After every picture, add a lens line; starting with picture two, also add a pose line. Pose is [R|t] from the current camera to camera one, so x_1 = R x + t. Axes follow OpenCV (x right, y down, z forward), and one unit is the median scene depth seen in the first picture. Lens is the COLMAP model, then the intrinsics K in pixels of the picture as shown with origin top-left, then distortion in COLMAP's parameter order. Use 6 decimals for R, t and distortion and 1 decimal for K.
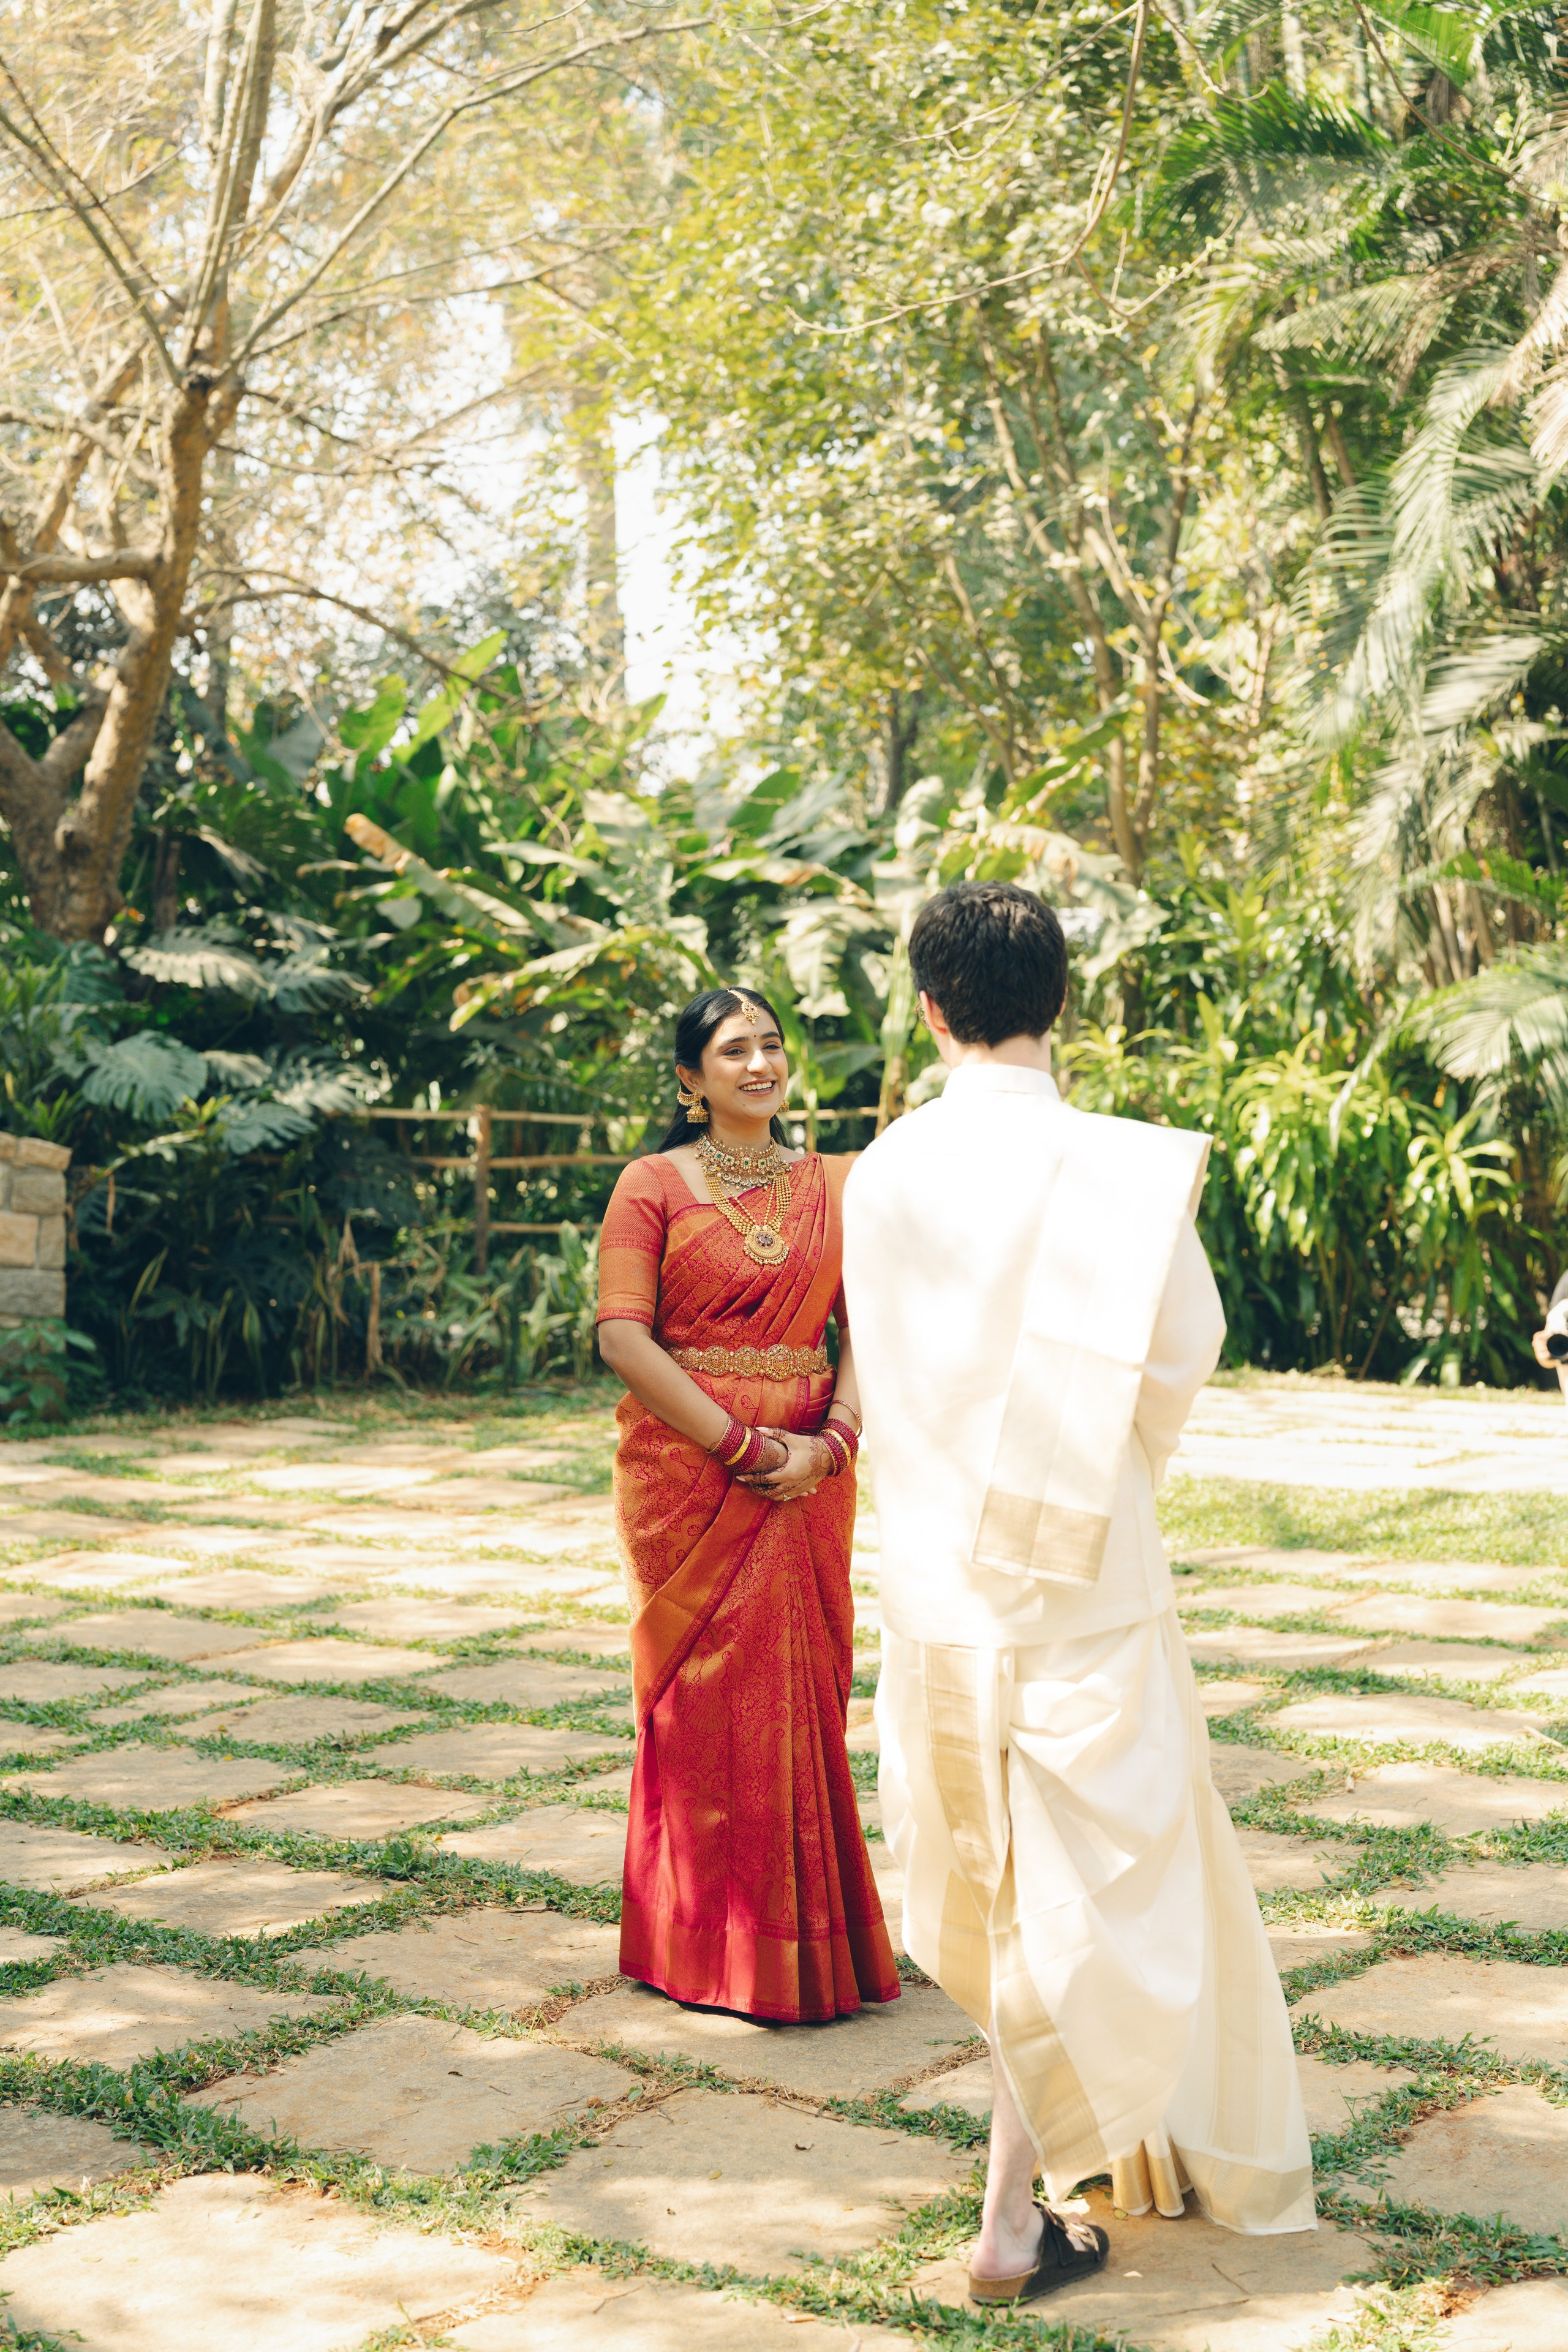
lens RADIAL K [[3210.8, 0, 784.0], [0, 3210.8, 1176.0], [0, 0, 1]] dist [-0.000379, -0.042122]
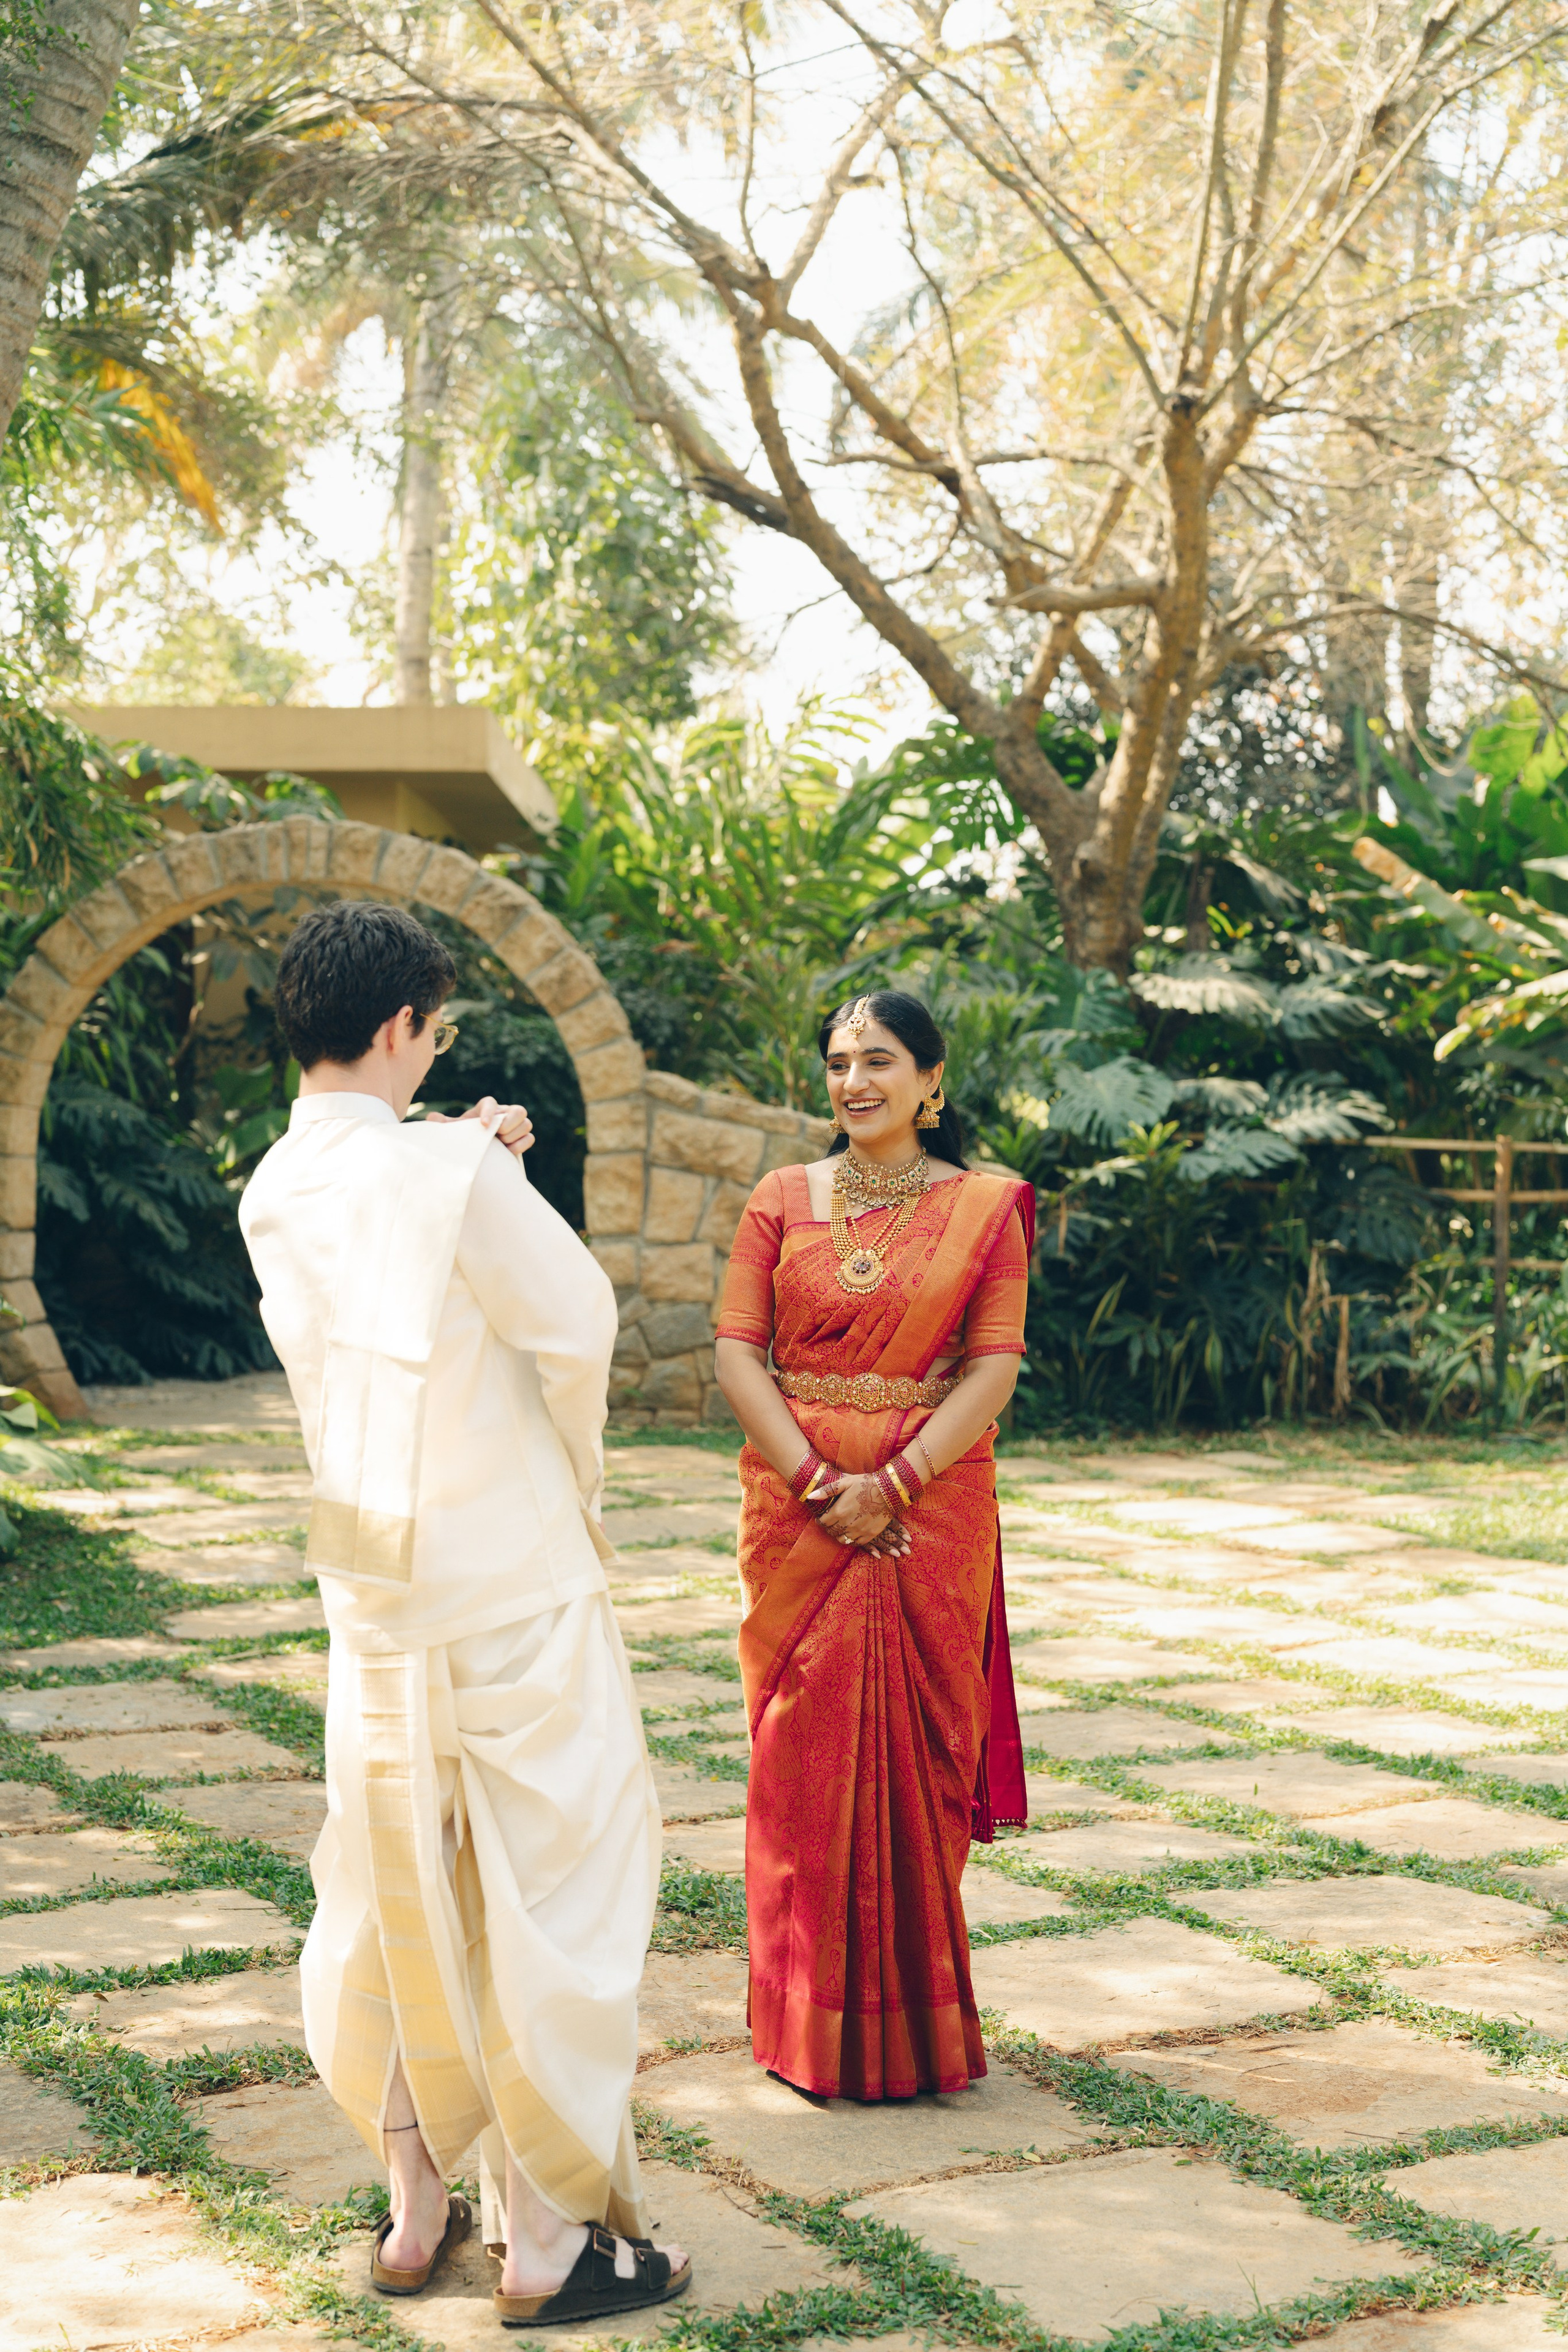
lens RADIAL K [[3210.8, 0, 784.0], [0, 3210.8, 1176.0], [0, 0, 1]] dist [-0.000379, -0.042122]
pose [[0.910557, 0.014537, -0.413128, 0.114038], [-0.019189, 0.999791, -0.007113, 0.000960], [0.412938, 0.014404, 0.910645, 0.046734]]
